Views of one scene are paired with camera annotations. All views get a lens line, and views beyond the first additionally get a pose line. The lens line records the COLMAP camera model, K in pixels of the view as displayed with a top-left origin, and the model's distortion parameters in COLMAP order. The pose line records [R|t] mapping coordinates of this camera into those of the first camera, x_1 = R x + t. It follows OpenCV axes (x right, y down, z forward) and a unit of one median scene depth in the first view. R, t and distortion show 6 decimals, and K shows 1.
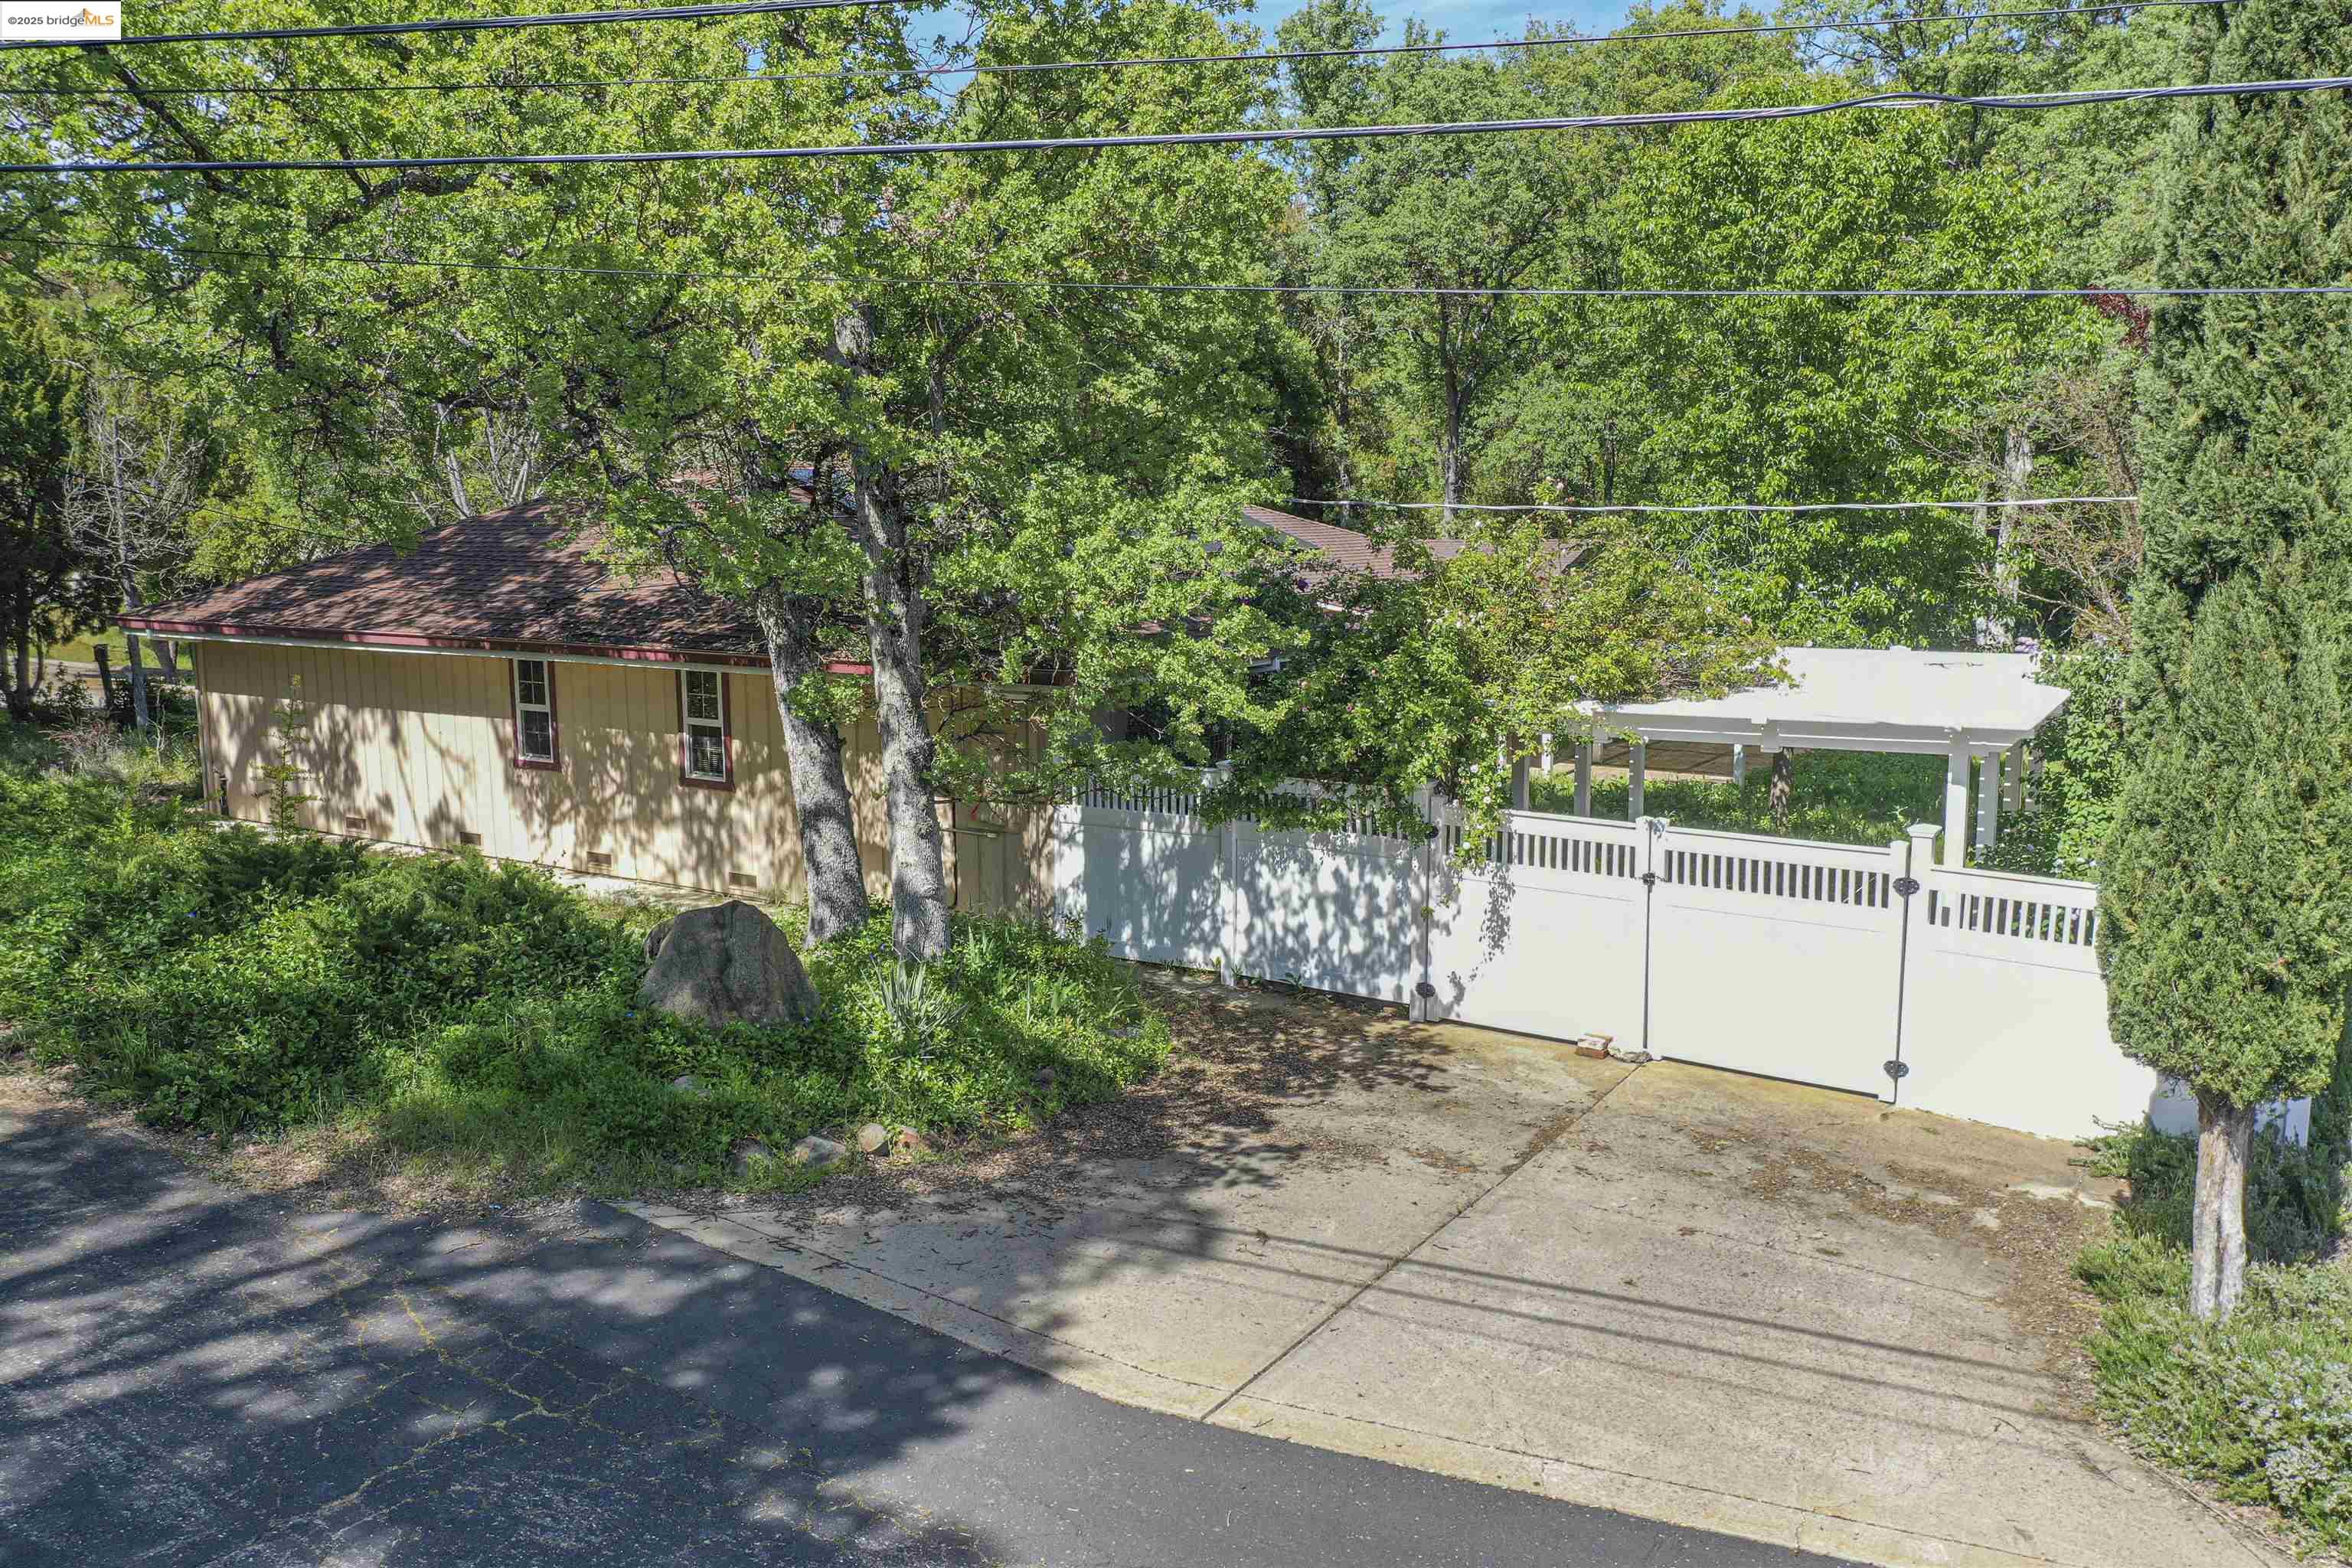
lens RADIAL K [[1878.1, 0, 1172.7], [0, 1878.1, 785.4], [0, 0, 1]] dist [0.013644, 0.006776]
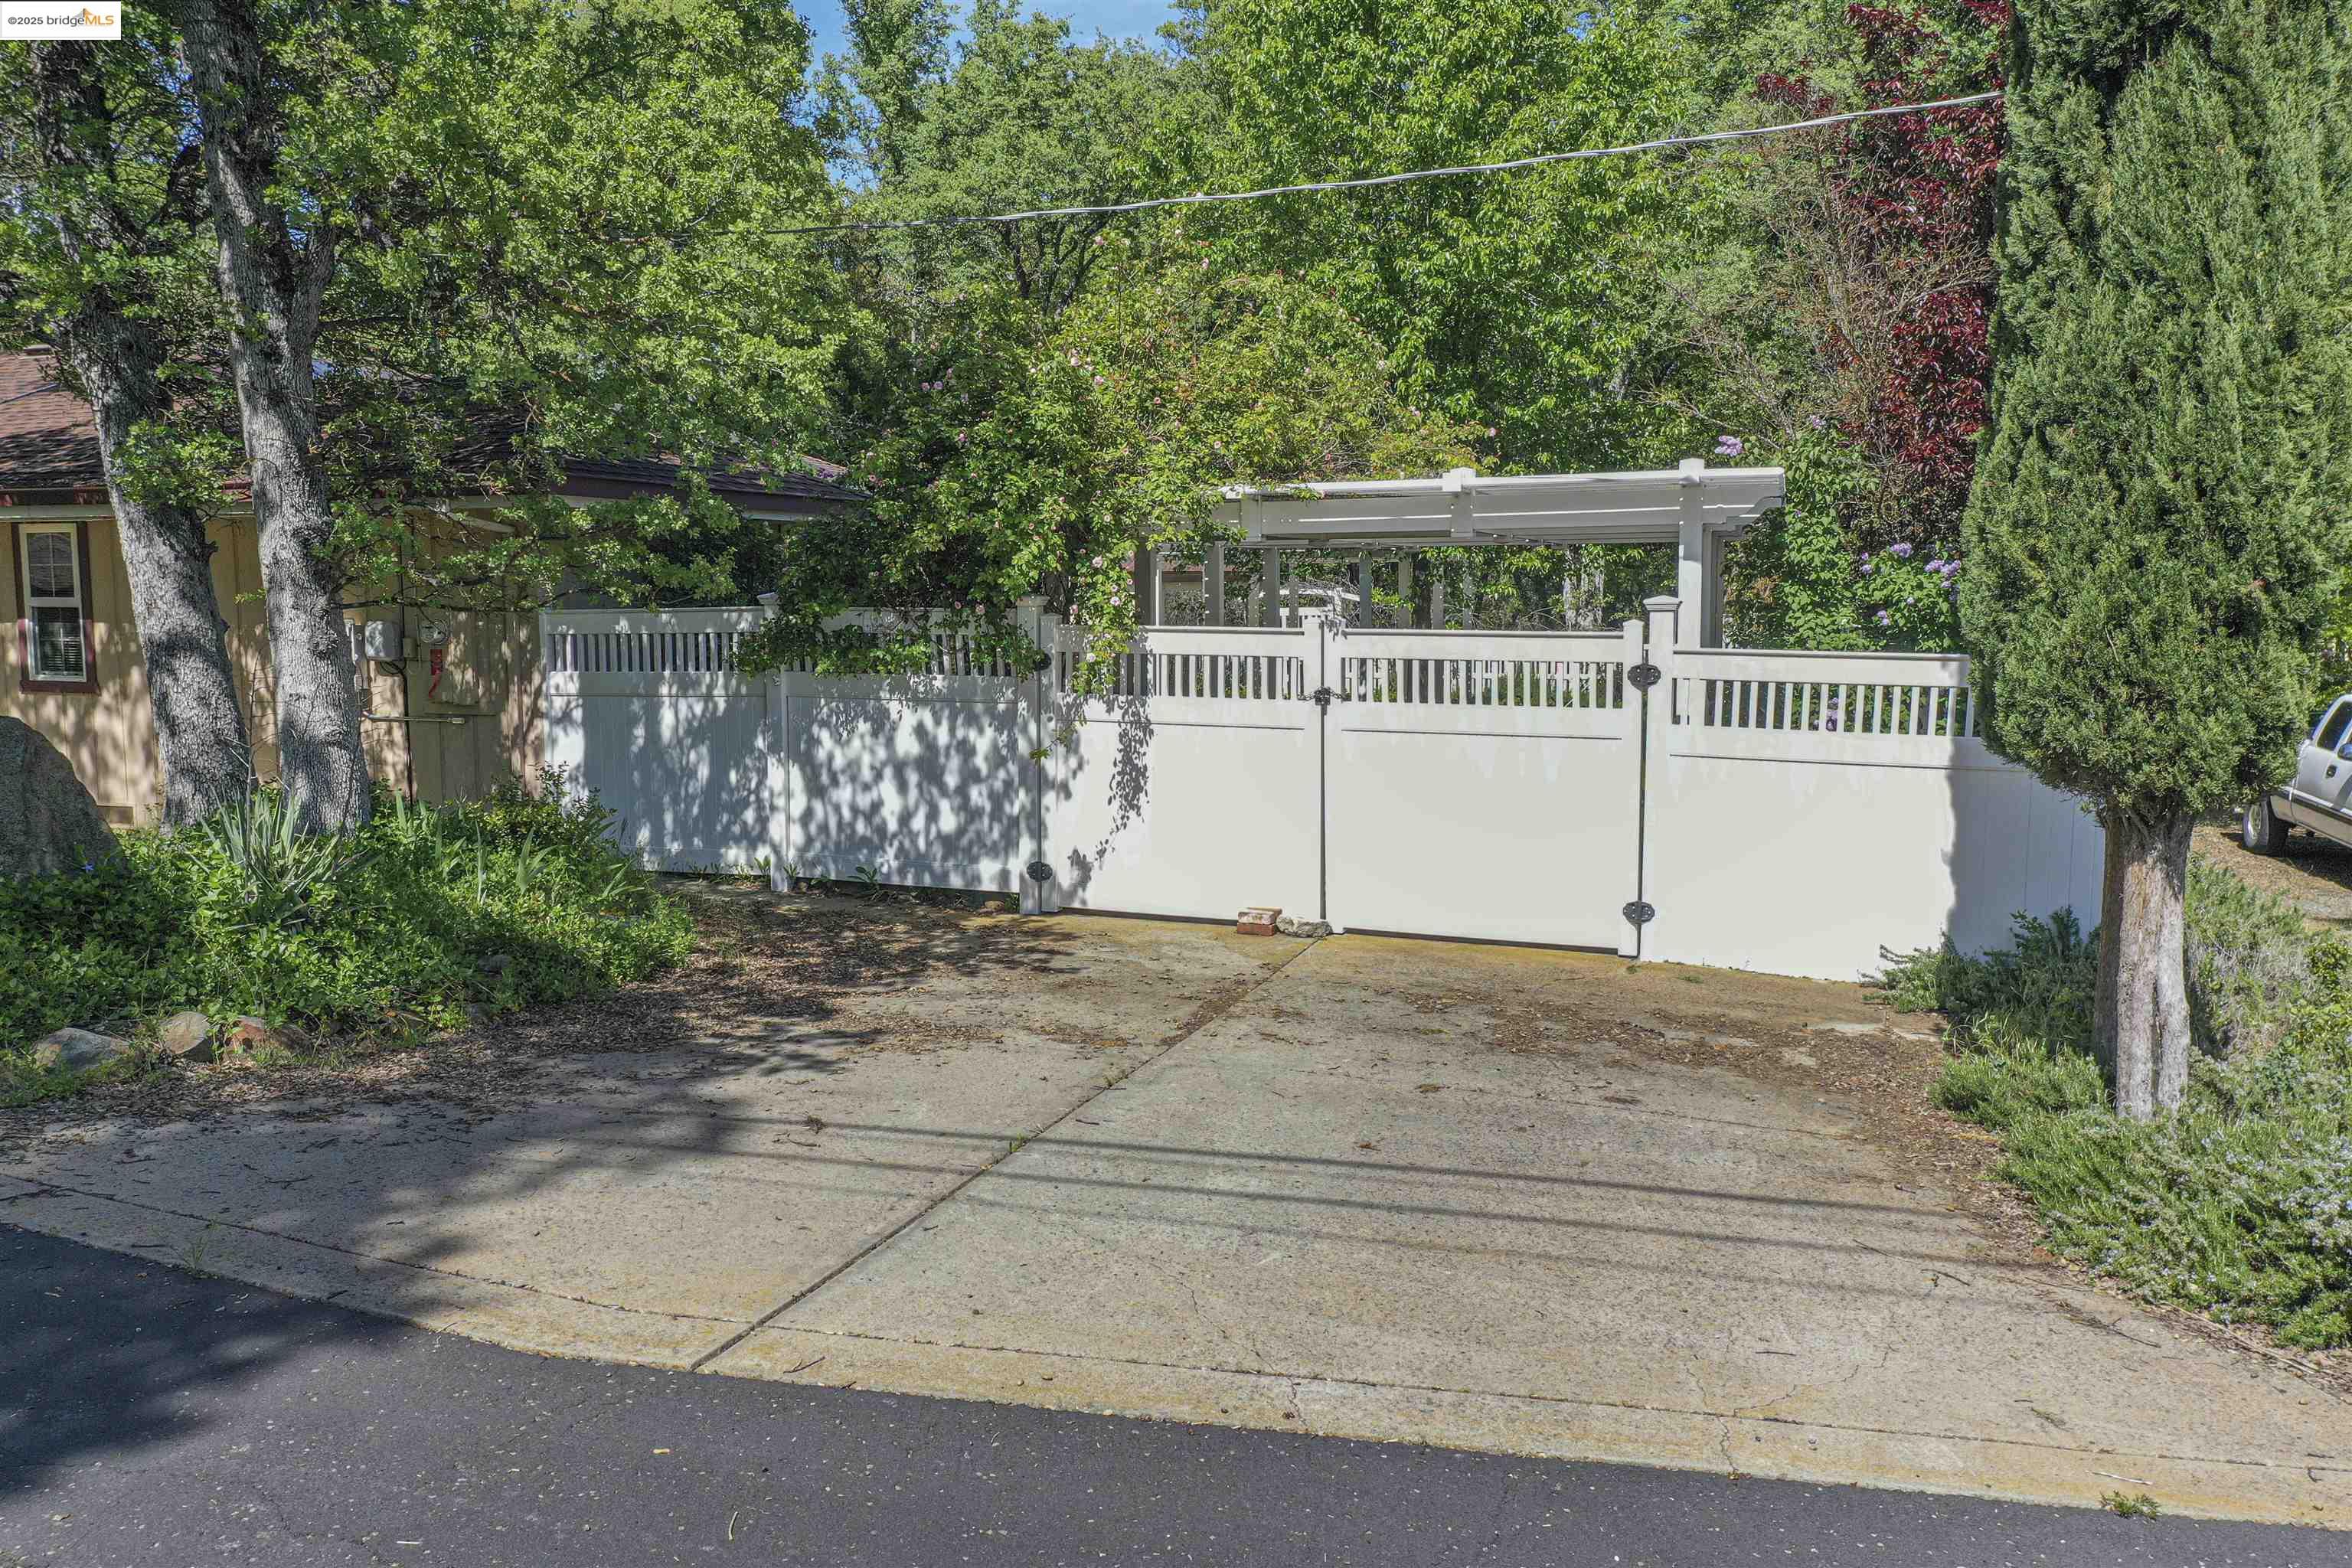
lens RADIAL K [[1878.1, 0, 1174.1], [0, 1878.1, 778.2], [0, 0, 1]] dist [0.013644, 0.006776]
pose [[0.975337, -0.019500, 0.219857, 0.021404], [0.031156, 0.998279, -0.049676, 0.118563], [-0.218510, 0.055301, 0.974267, 0.254249]]
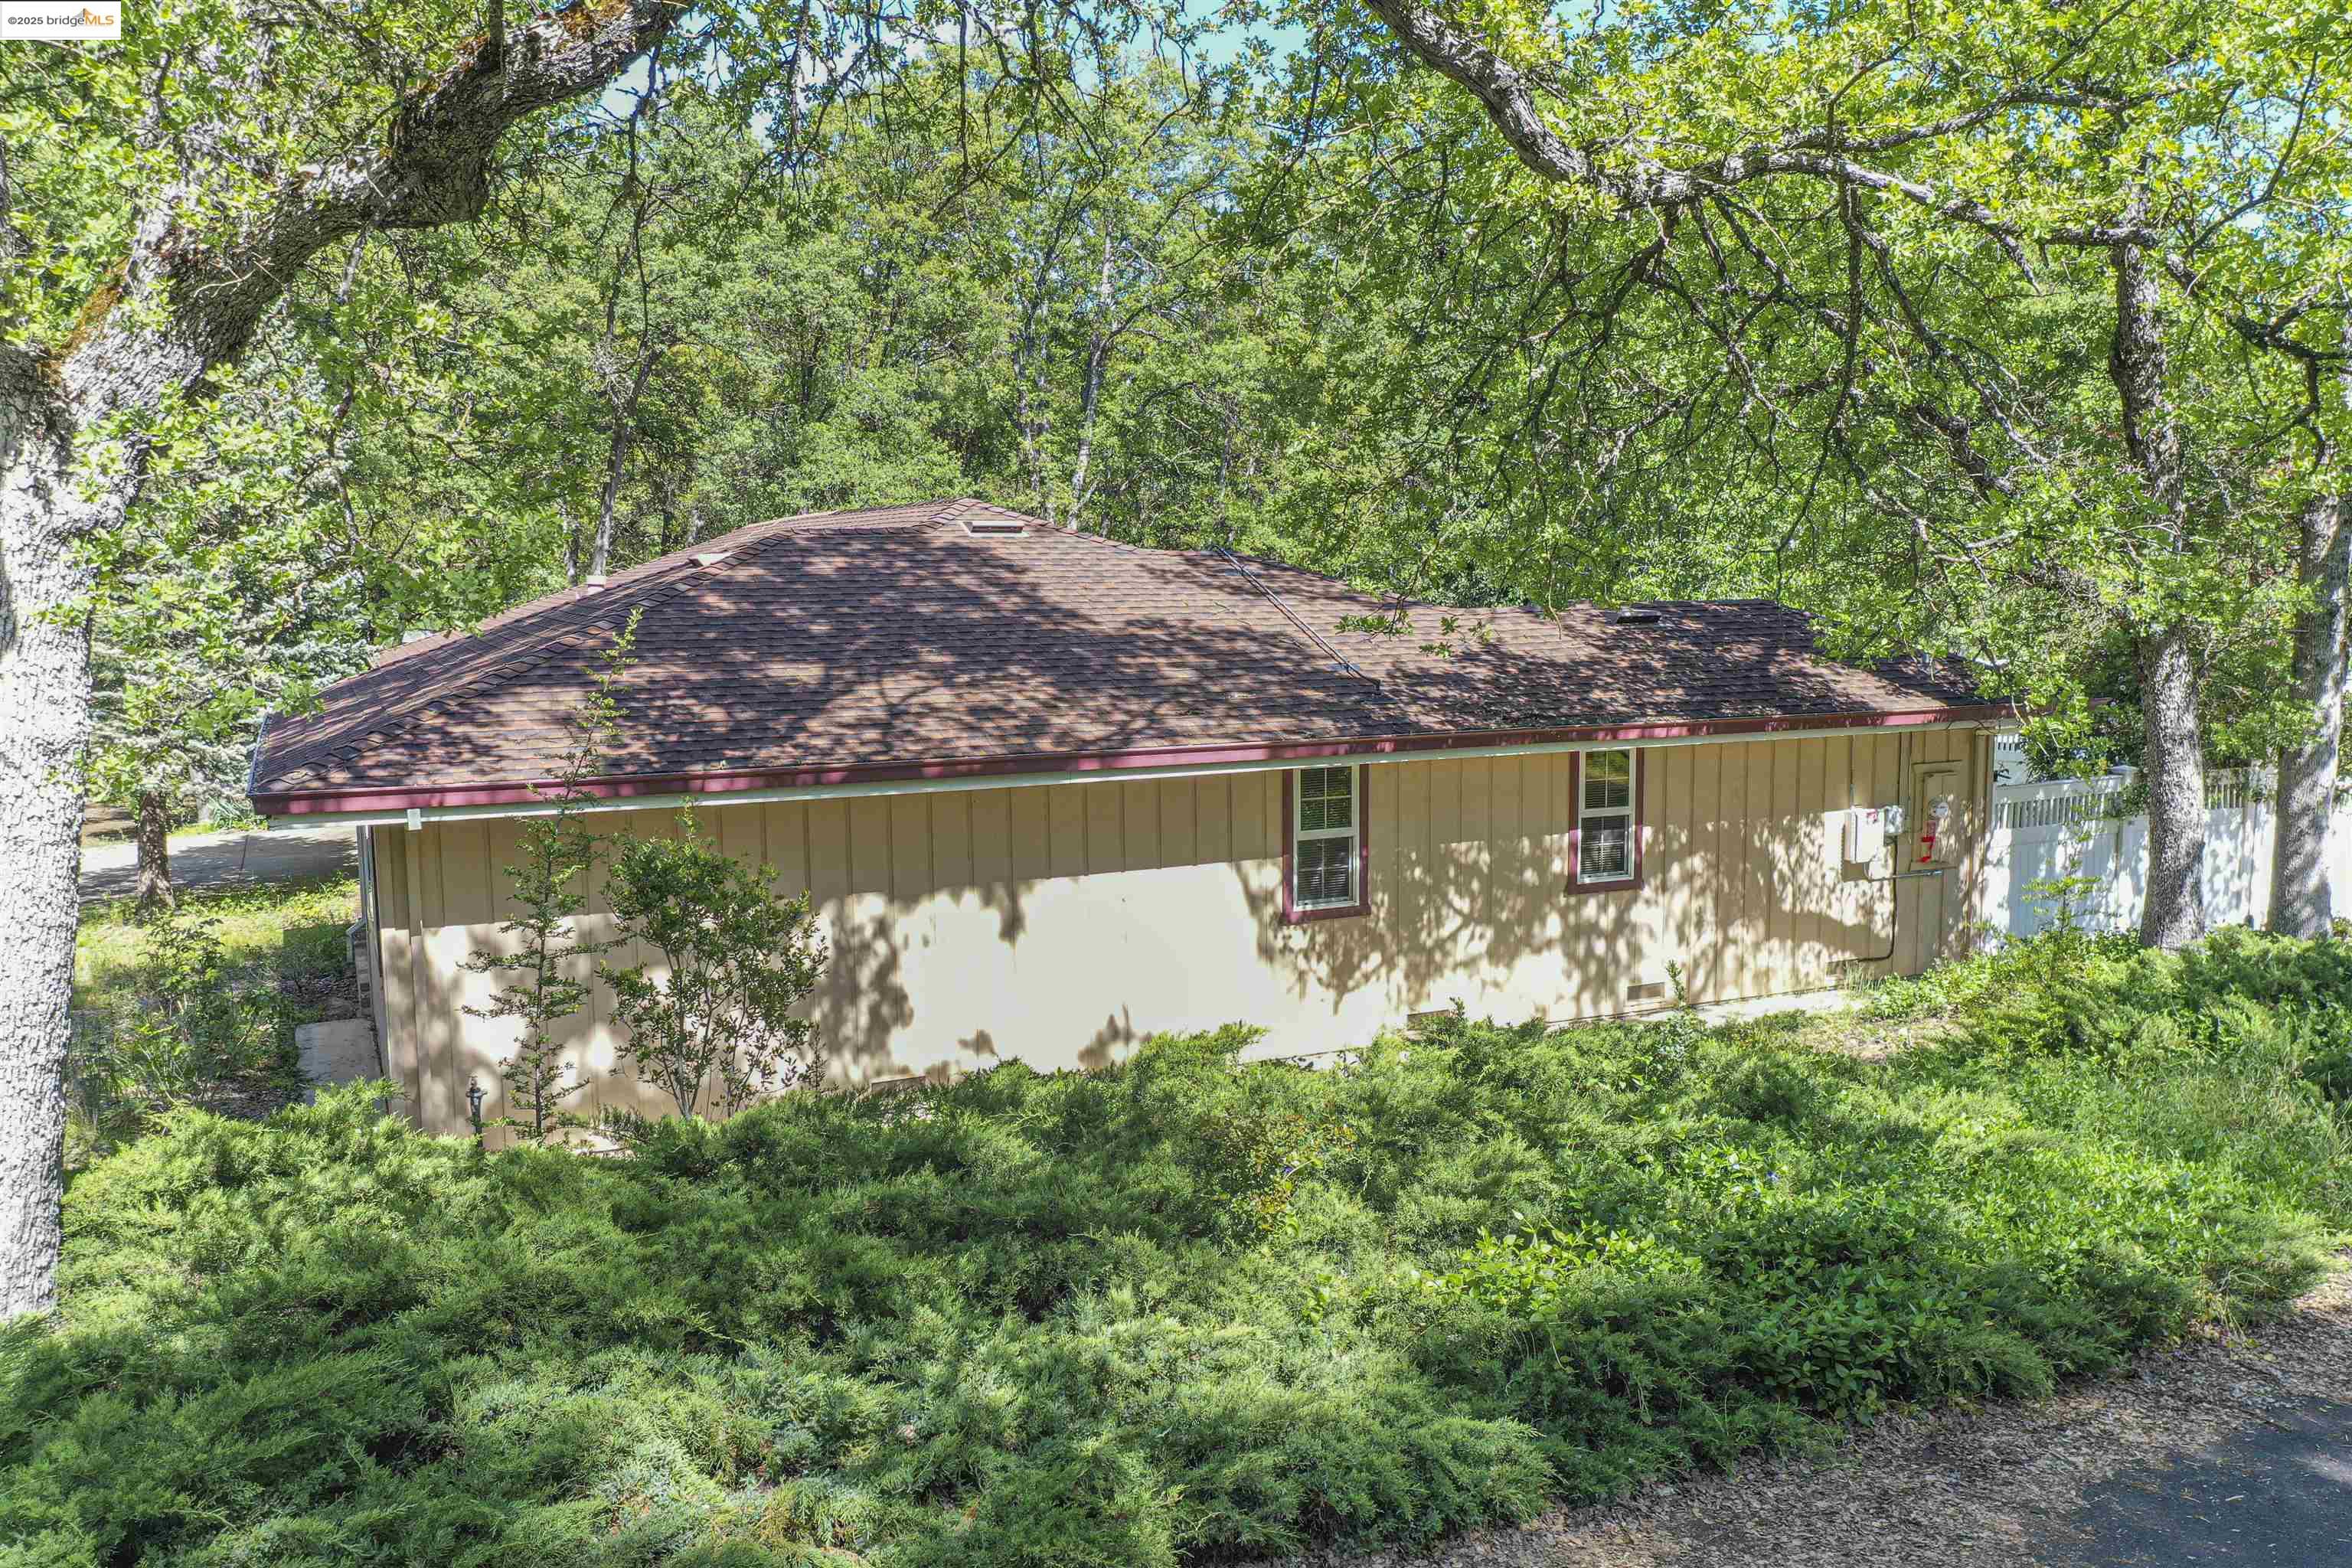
lens RADIAL K [[1878.1, 0, 1176.4], [0, 1878.1, 784.3], [0, 0, 1]] dist [0.013644, 0.006776]
pose [[0.517305, -0.102007, 0.849700, -1.439485], [0.130466, 0.990666, 0.039502, -0.142097], [-0.845798, 0.090422, 0.525785, 1.001938]]
